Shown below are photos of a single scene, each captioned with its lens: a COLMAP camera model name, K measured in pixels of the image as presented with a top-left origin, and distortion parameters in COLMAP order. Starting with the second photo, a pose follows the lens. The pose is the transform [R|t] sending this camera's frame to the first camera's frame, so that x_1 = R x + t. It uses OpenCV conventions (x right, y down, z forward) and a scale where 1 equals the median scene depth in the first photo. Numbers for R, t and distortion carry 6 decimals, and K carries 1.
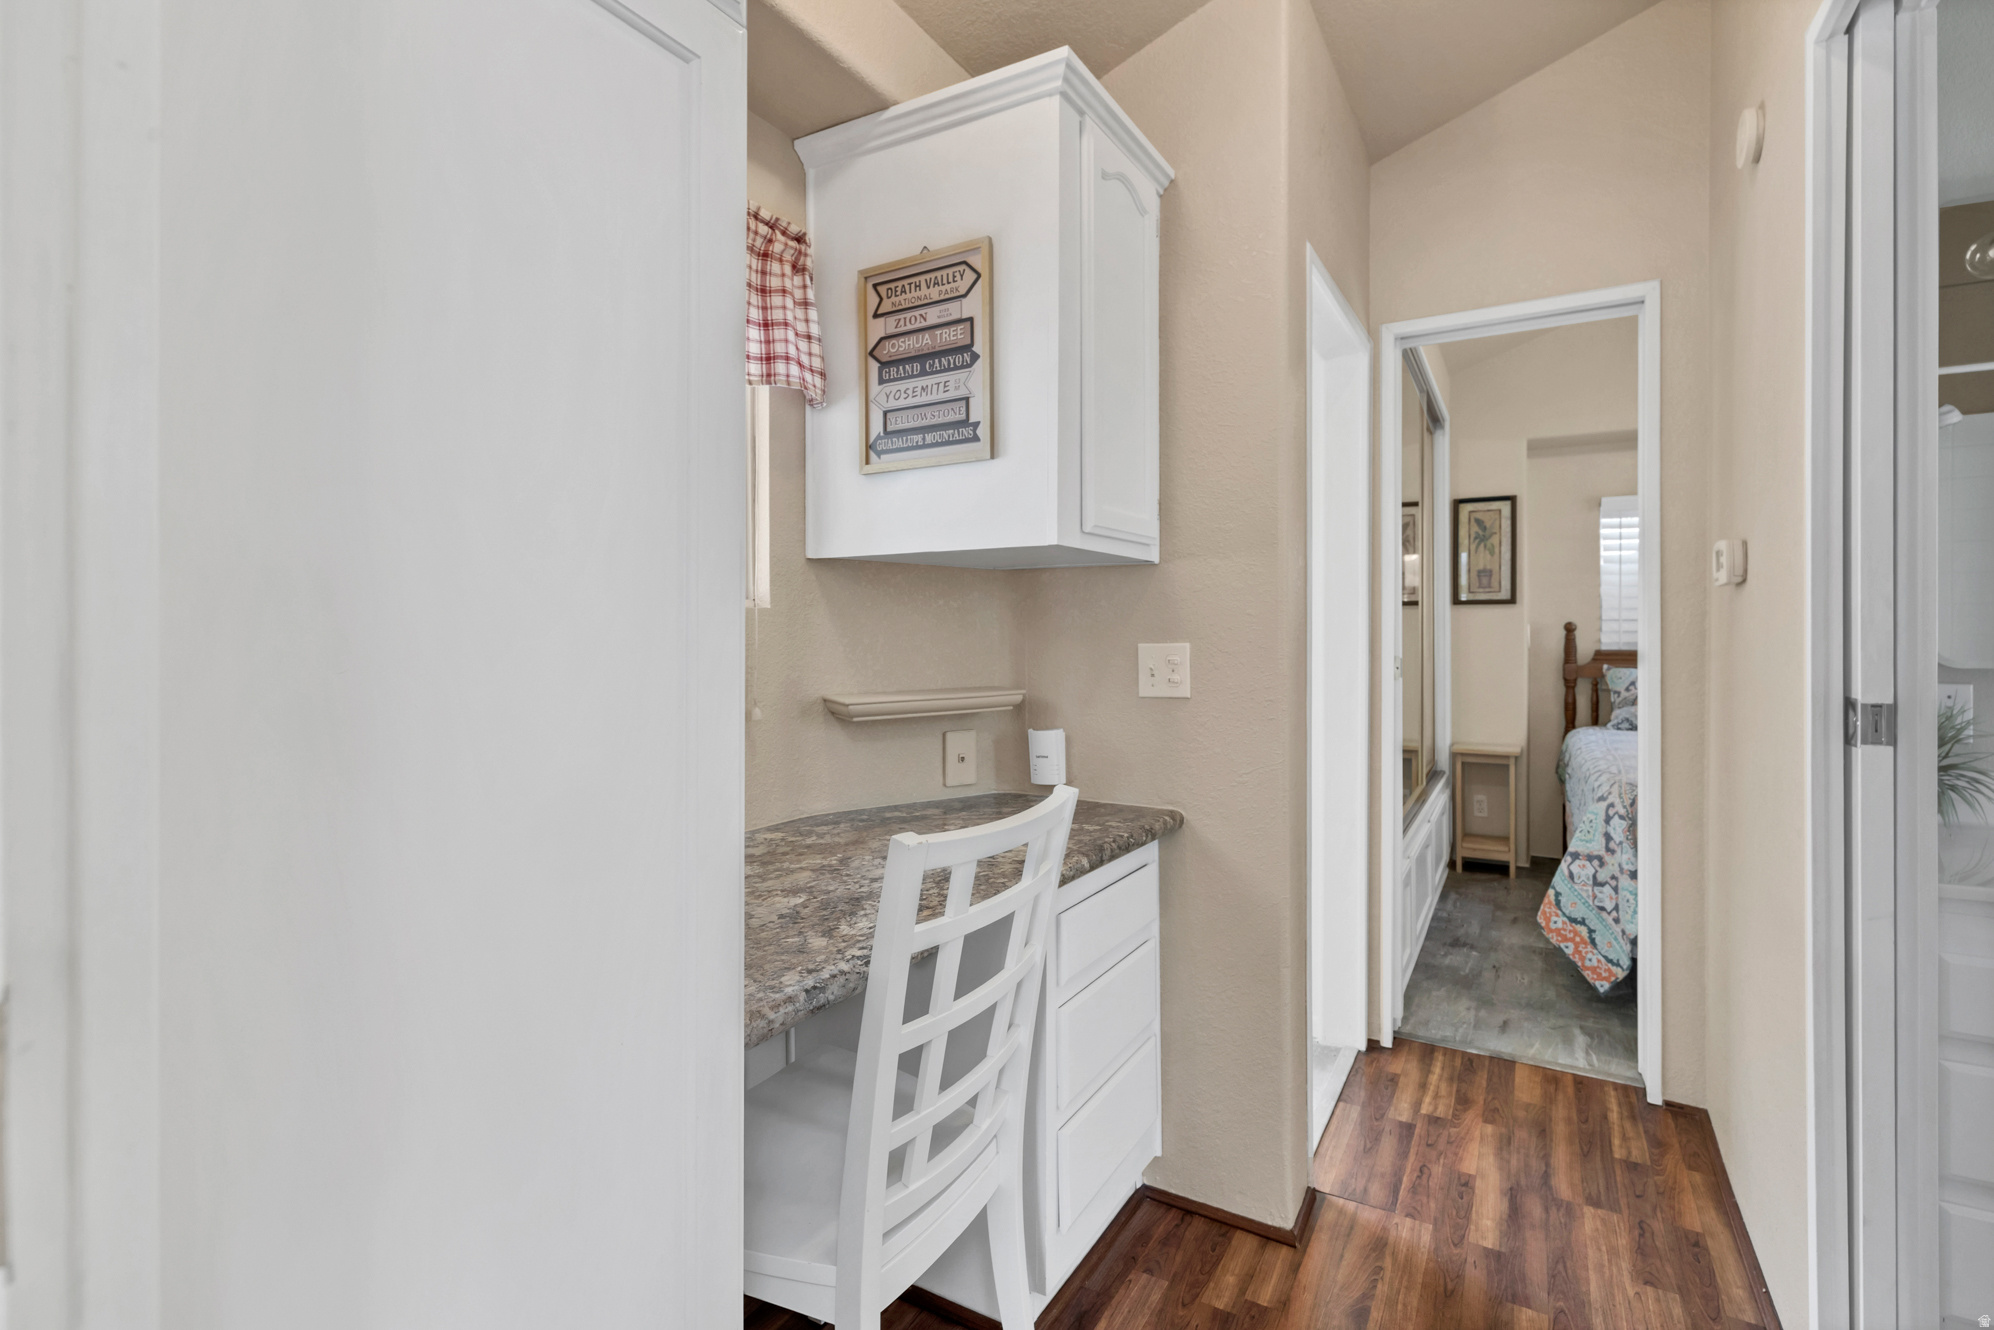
lens RADIAL K [[963.1, 0, 1008.1], [0, 963.1, 644.9], [0, 0, 1]] dist [-0.000156, 0.000163]
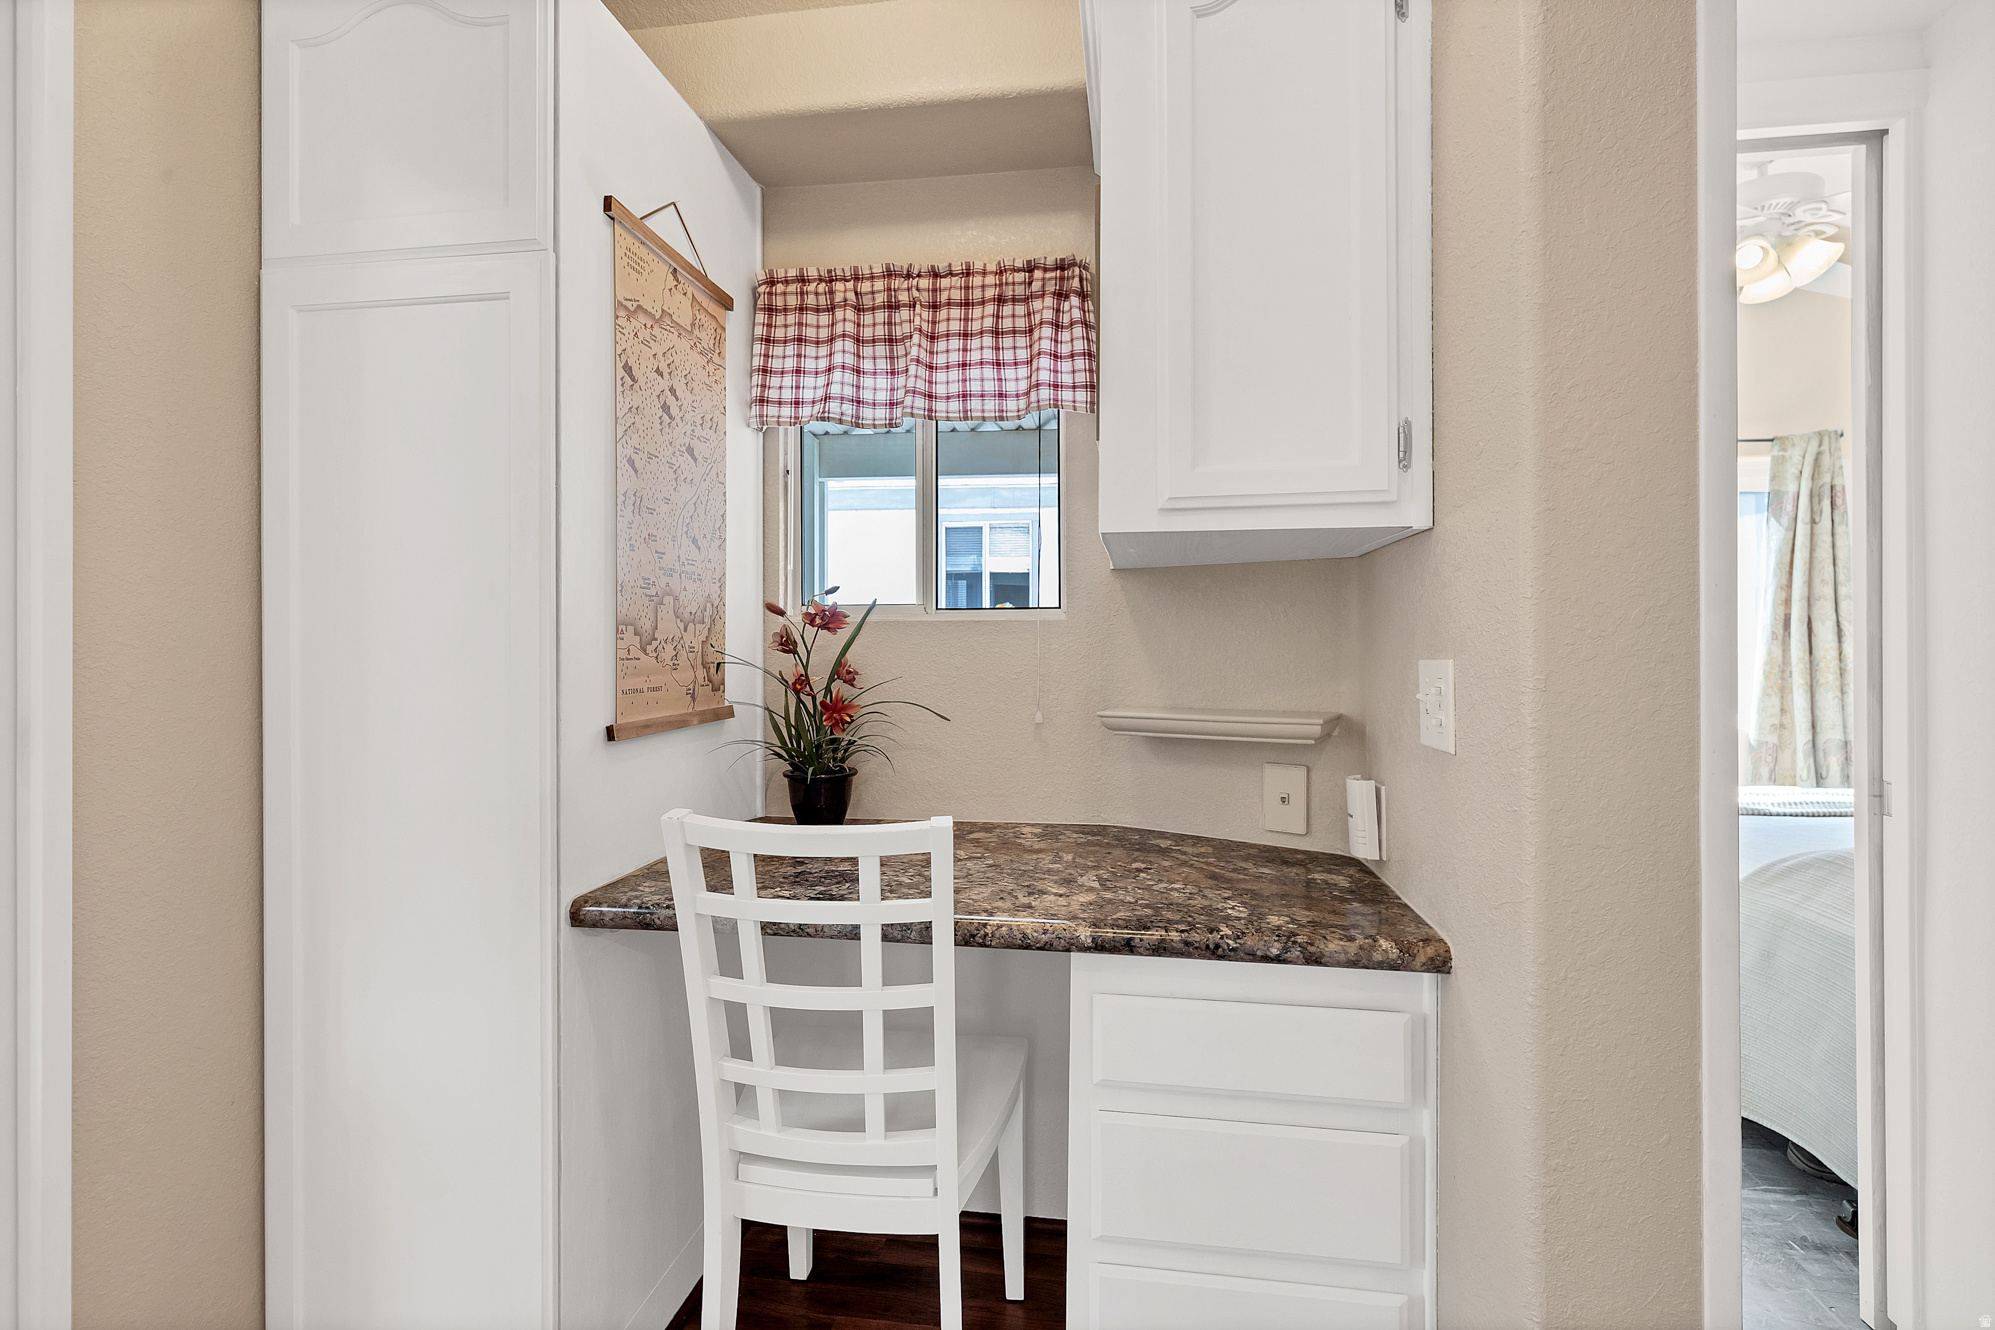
lens RADIAL K [[862.5, 0, 1002.6], [0, 862.5, 649.2], [0, 0, 1]] dist [0.002357, -0.000489]
pose [[0.357172, 0.004016, -0.934030, 0.538565], [-0.021258, 0.999767, -0.003831, 0.000500], [0.933797, 0.021224, 0.357174, 0.515471]]
